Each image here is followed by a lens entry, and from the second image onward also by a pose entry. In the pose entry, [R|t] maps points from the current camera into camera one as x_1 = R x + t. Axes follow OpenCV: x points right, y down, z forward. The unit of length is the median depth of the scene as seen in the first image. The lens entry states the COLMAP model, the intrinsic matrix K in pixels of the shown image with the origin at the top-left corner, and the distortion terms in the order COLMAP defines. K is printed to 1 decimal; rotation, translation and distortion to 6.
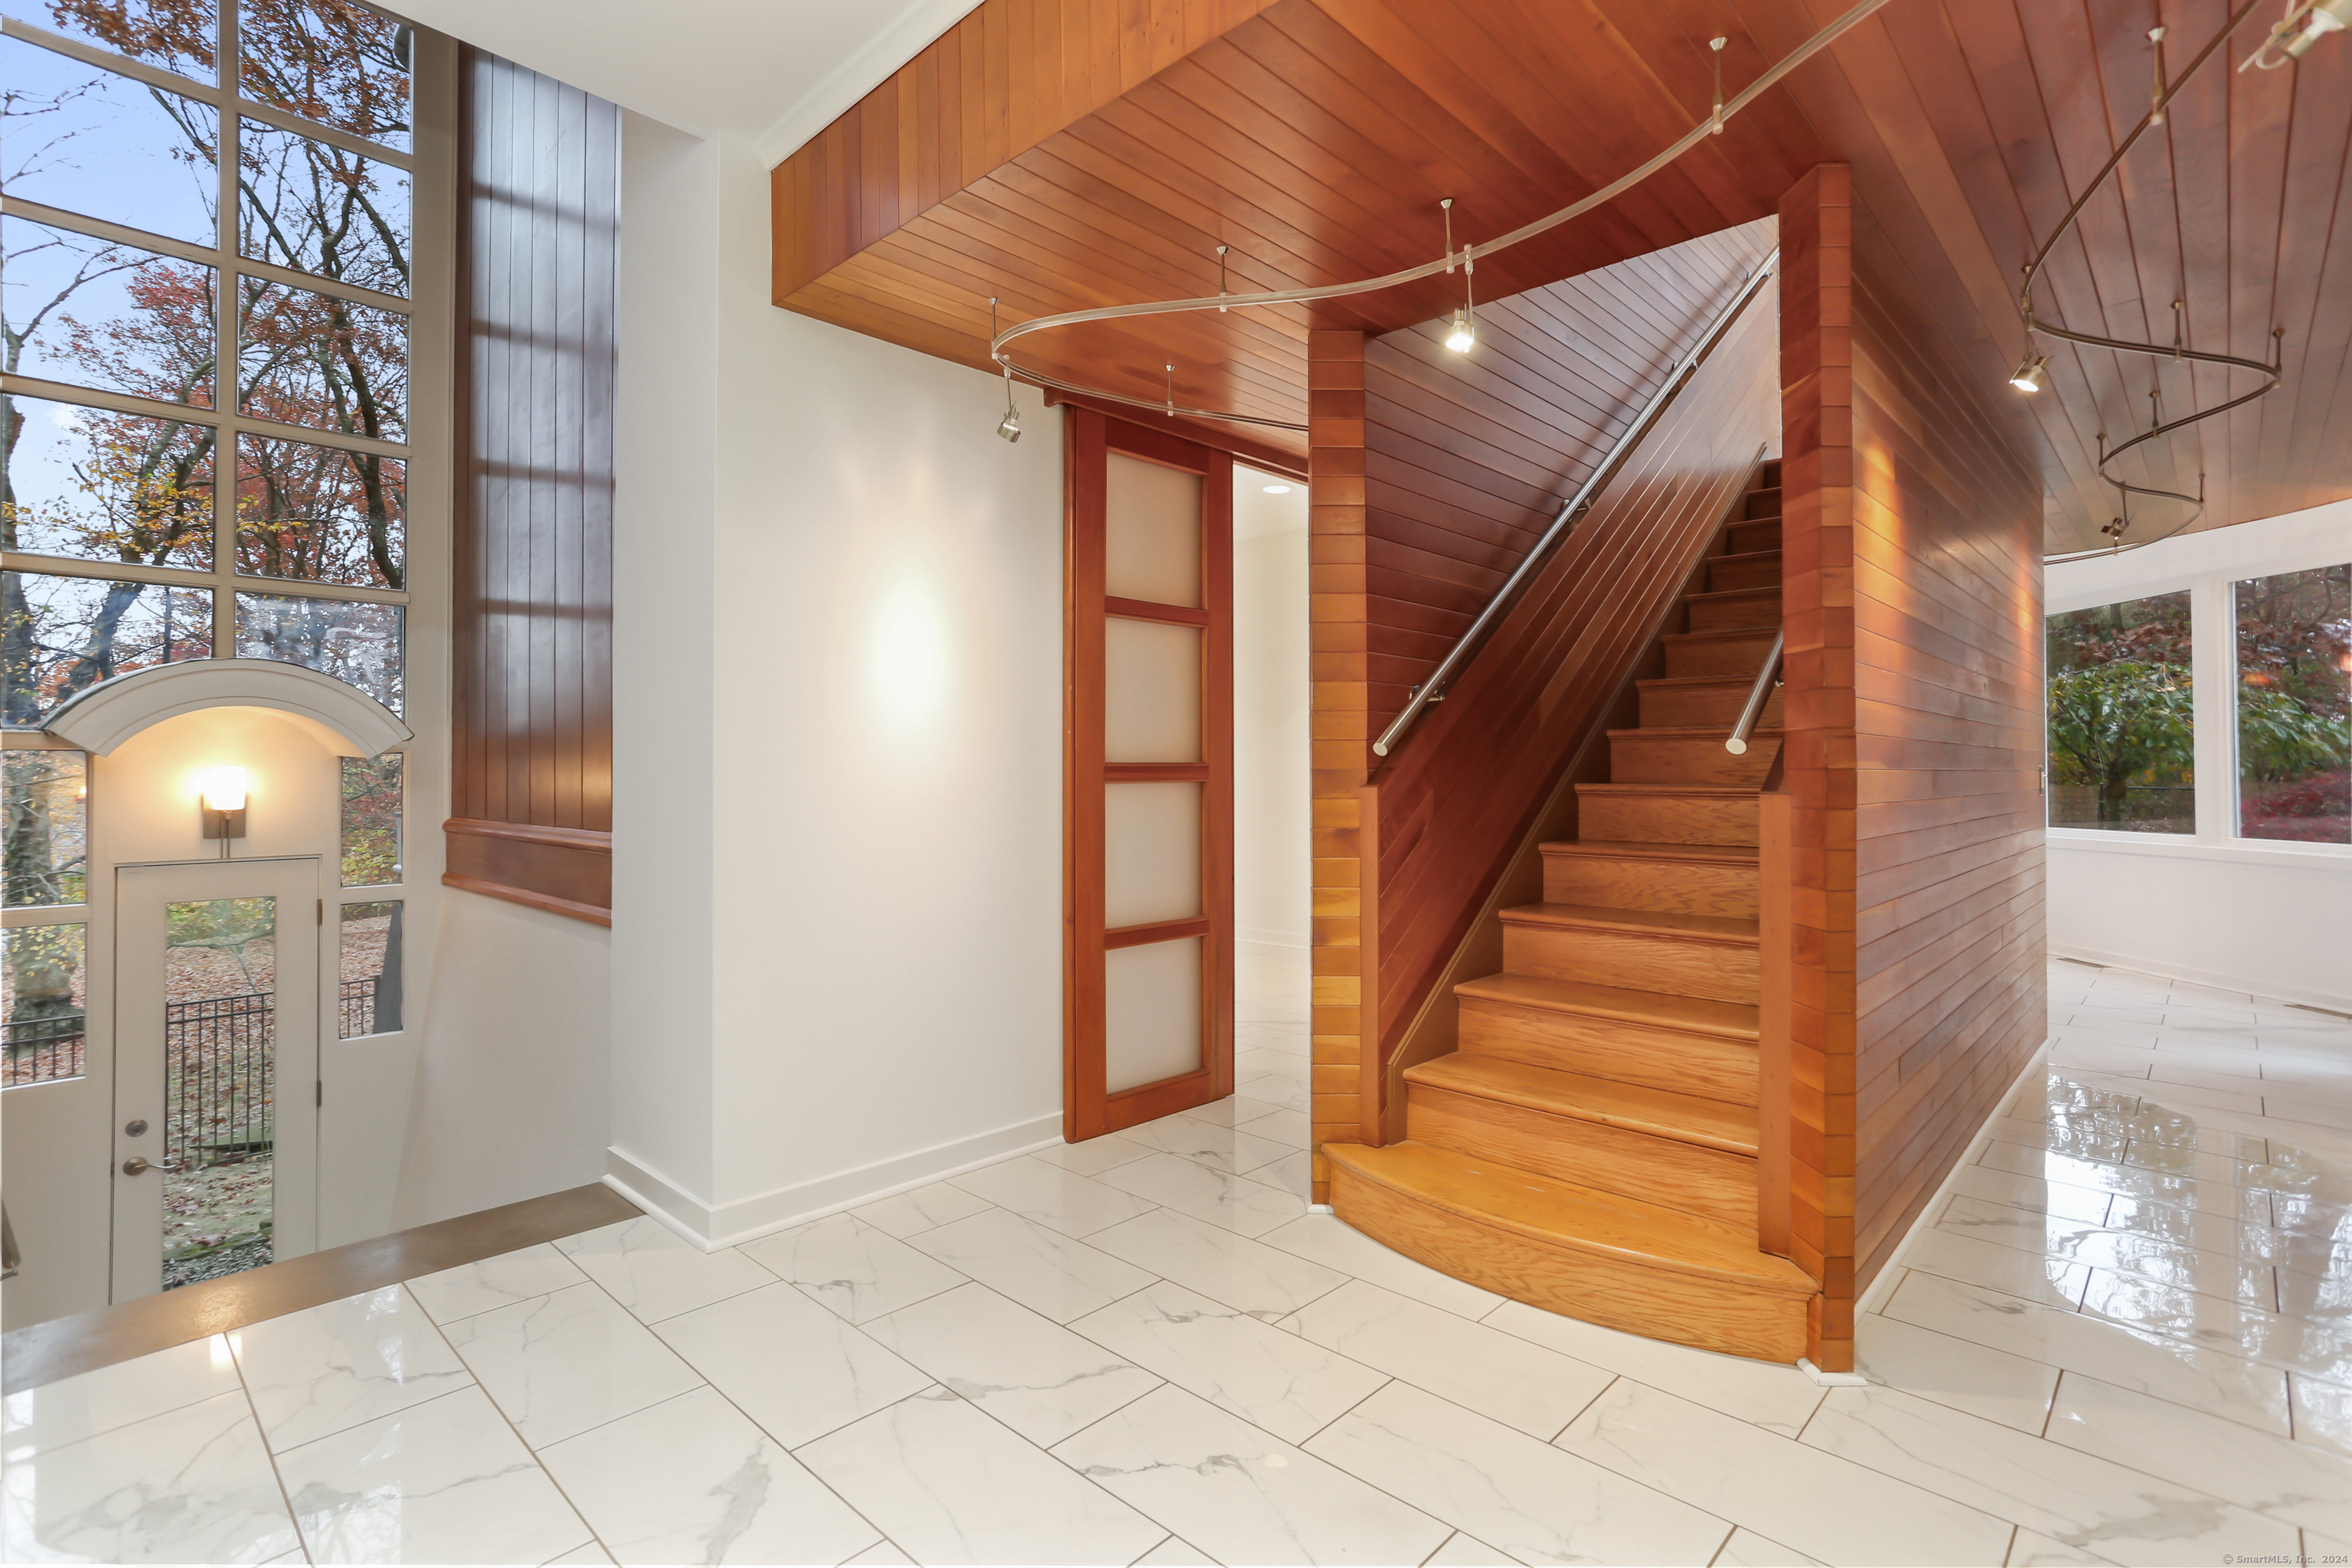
lens RADIAL K [[1104.3, 0, 1206.0], [0, 1104.3, 769.7], [0, 0, 1]] dist [-0.029015, 0.004399]
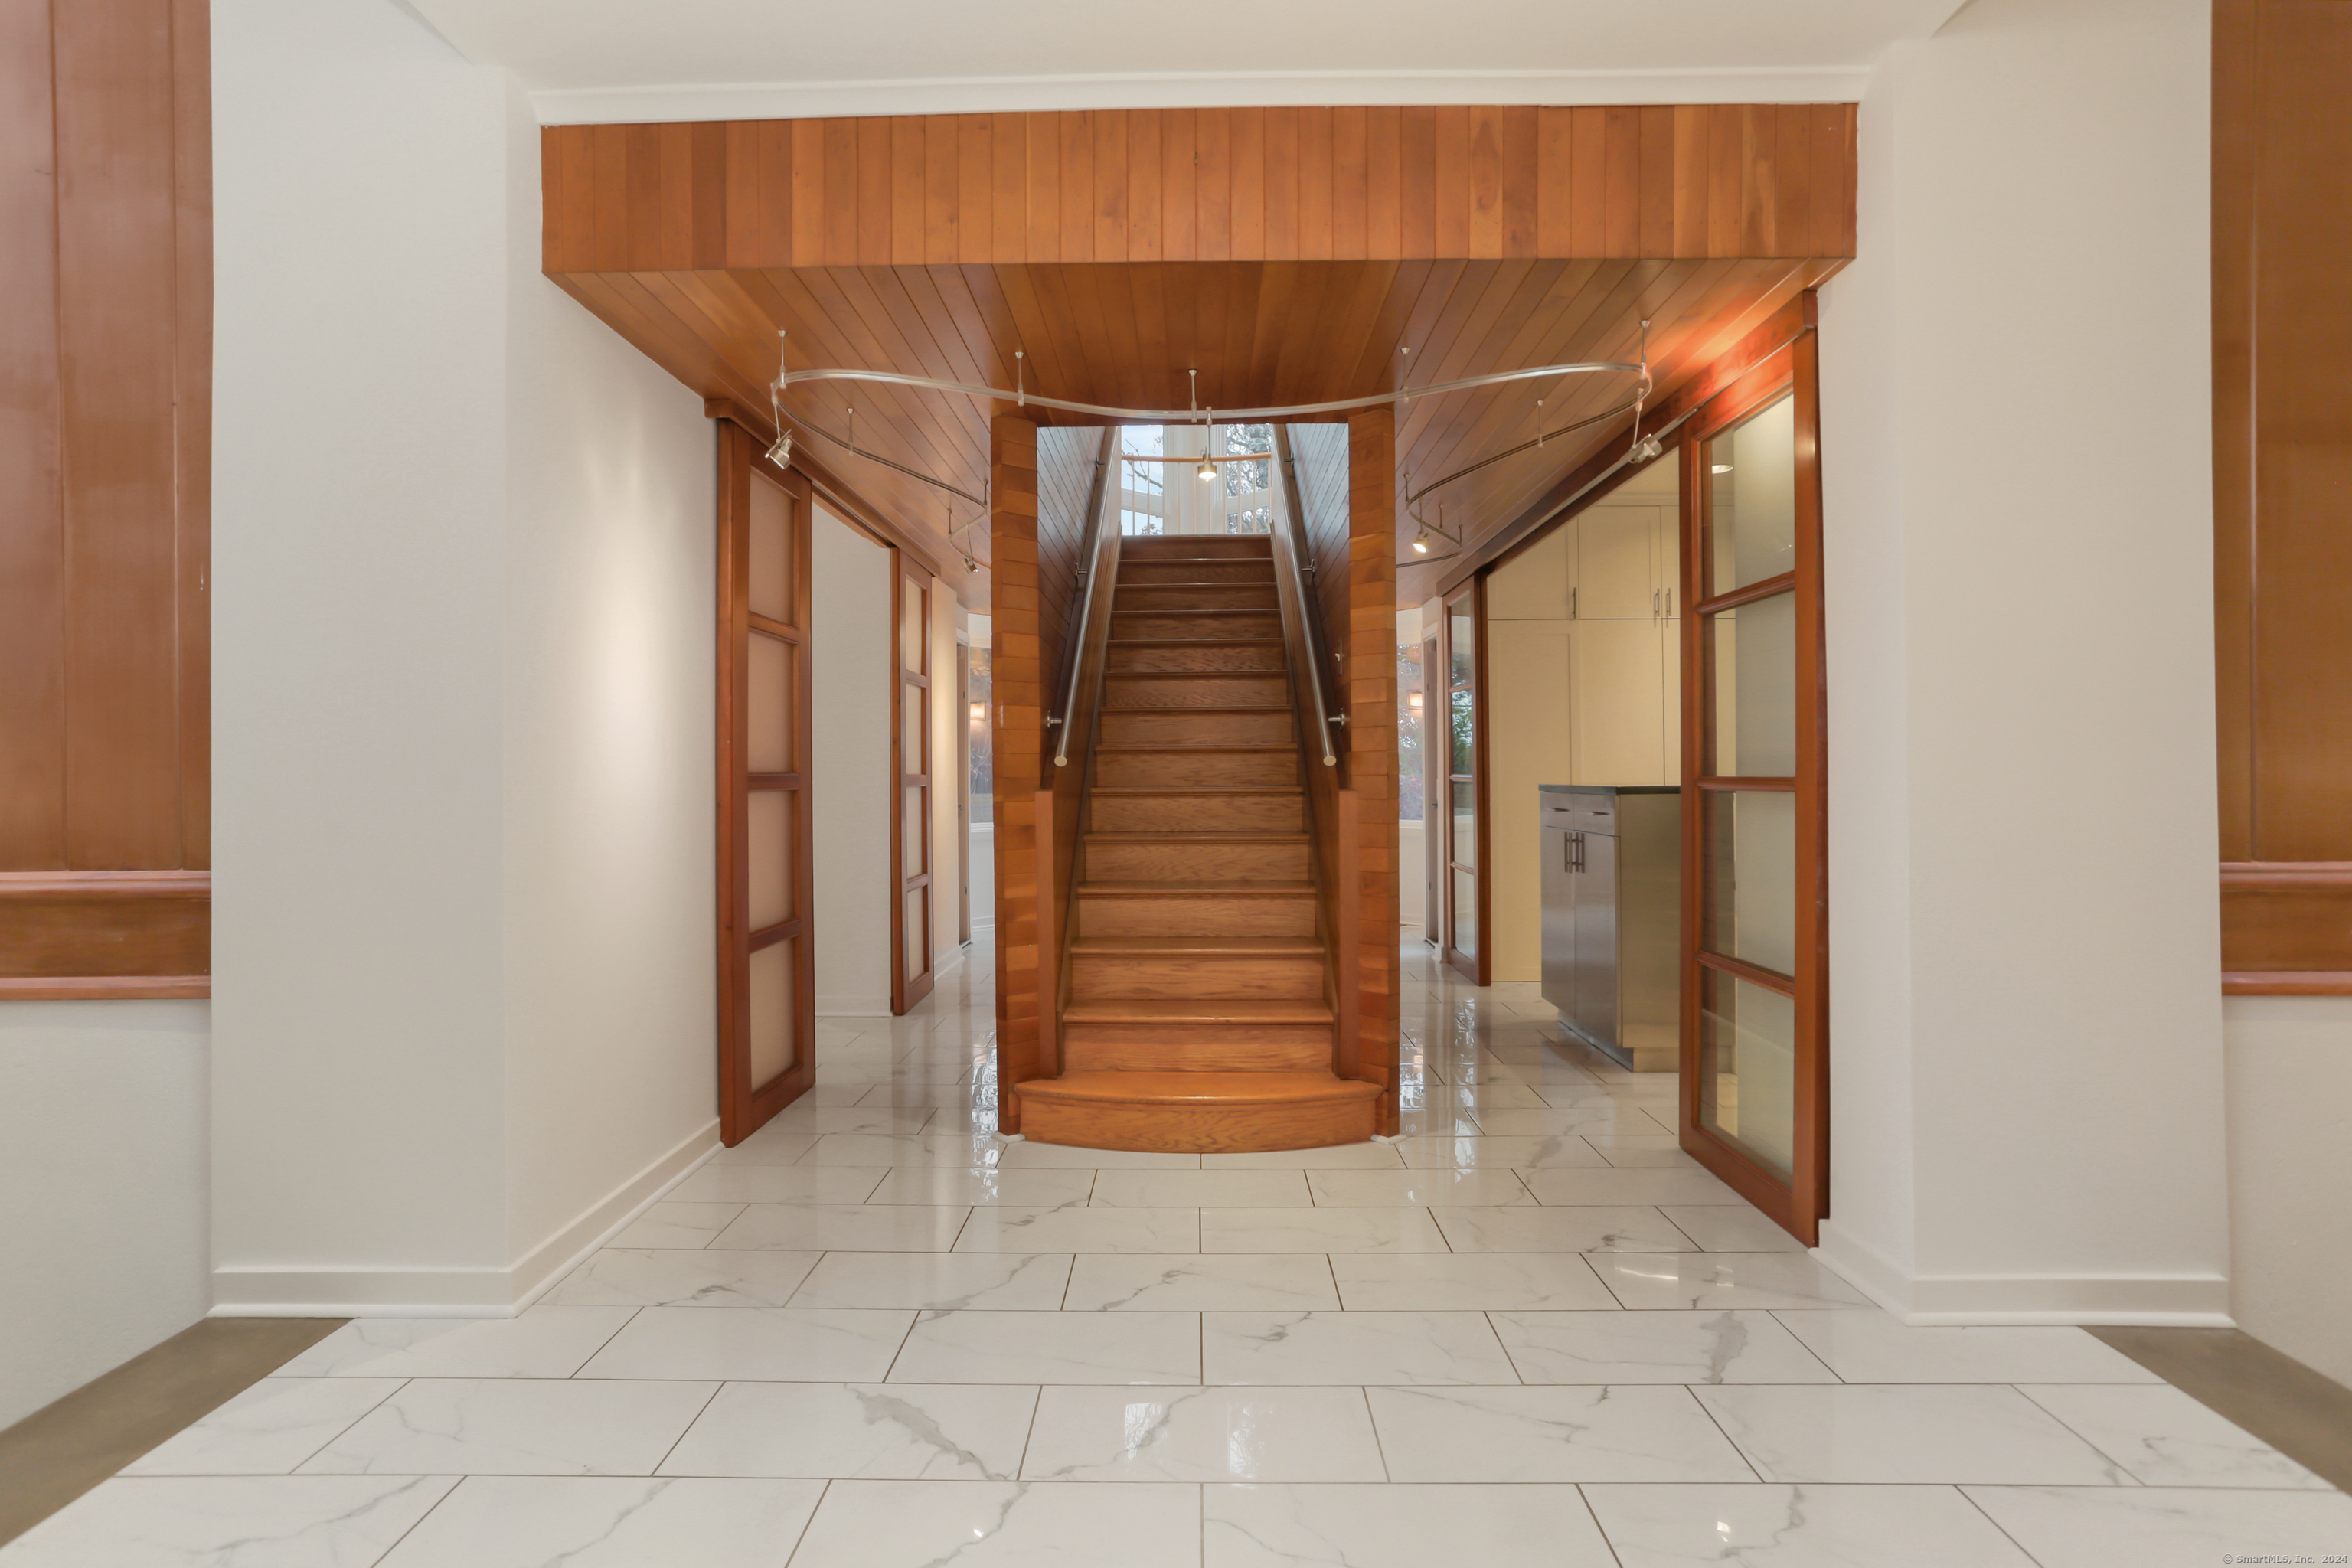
lens RADIAL K [[1104.3, 0, 1173.6], [0, 1104.3, 789.8], [0, 0, 1]] dist [-0.029015, 0.004399]
pose [[0.750633, -0.013804, 0.660575, -0.607292], [0.006331, 0.999886, 0.013701, -0.003027], [-0.660689, -0.006102, 0.750635, -0.033622]]
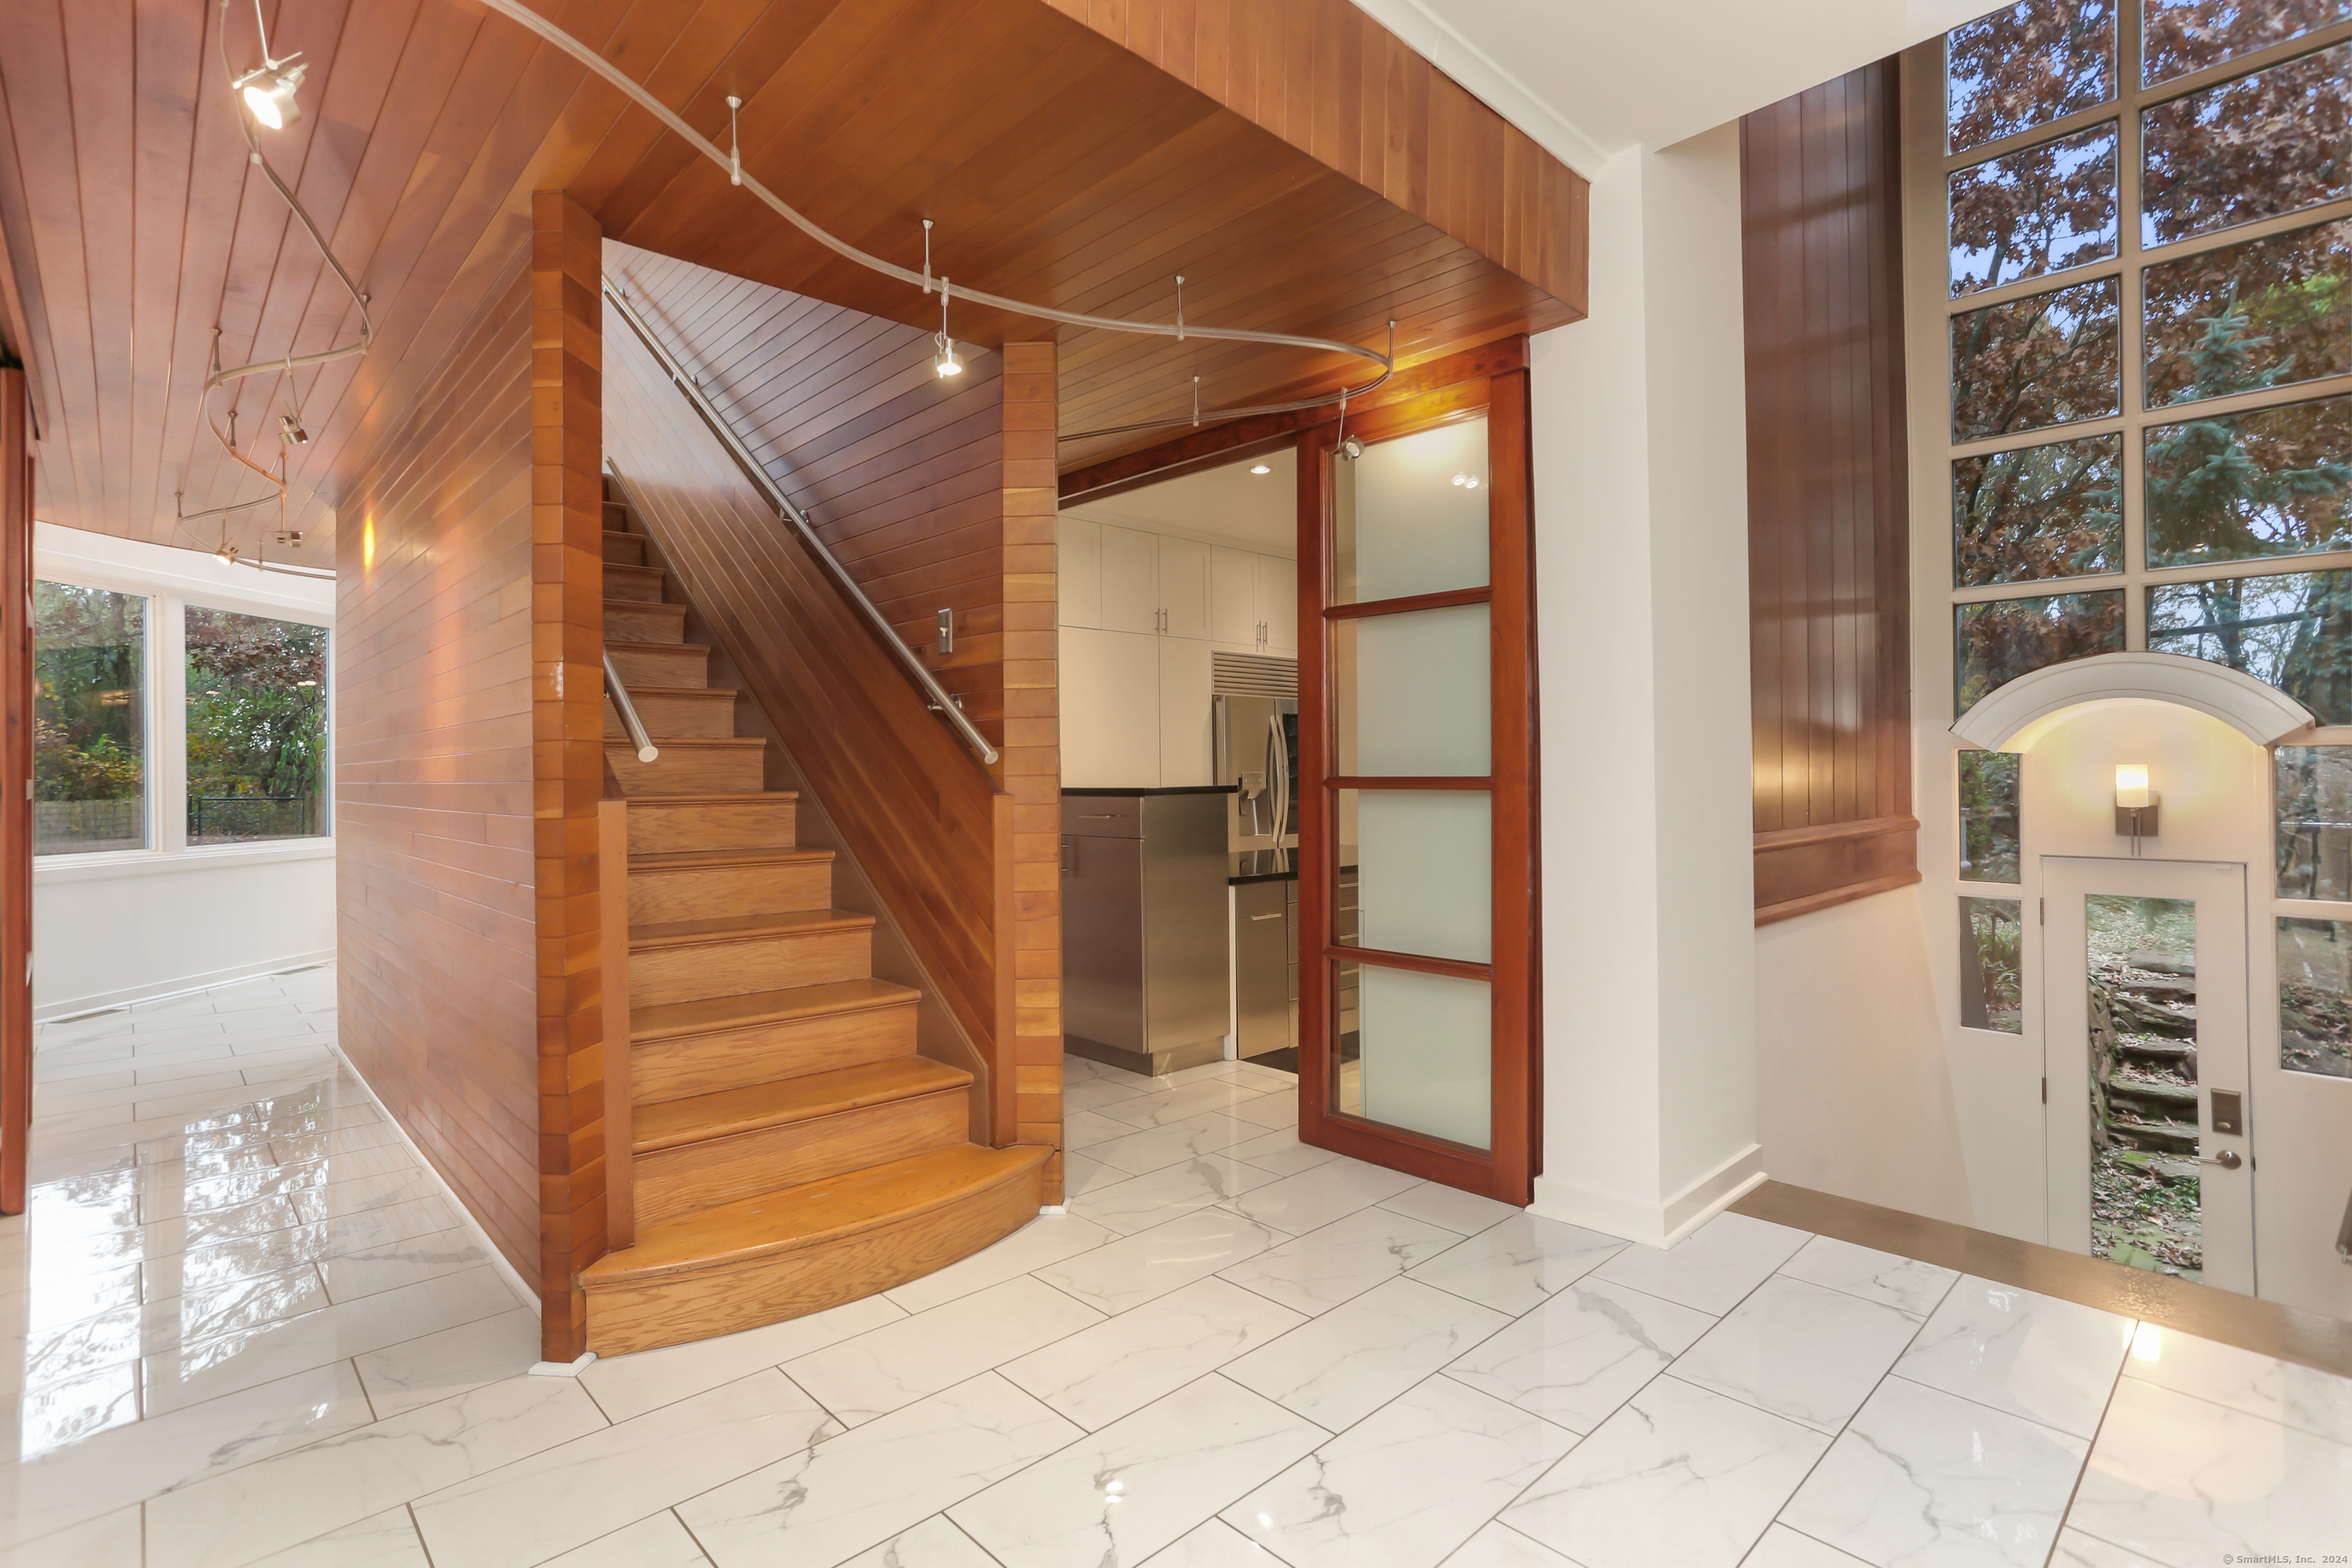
lens RADIAL K [[1104.3, 0, 1135.9], [0, 1104.3, 771.4], [0, 0, 1]] dist [-0.029015, 0.004399]
pose [[0.099684, 0.004559, 0.995009, -0.645540], [0.007964, 0.999954, -0.005379, 0.002383], [-0.994987, 0.008461, 0.099644, 0.585864]]
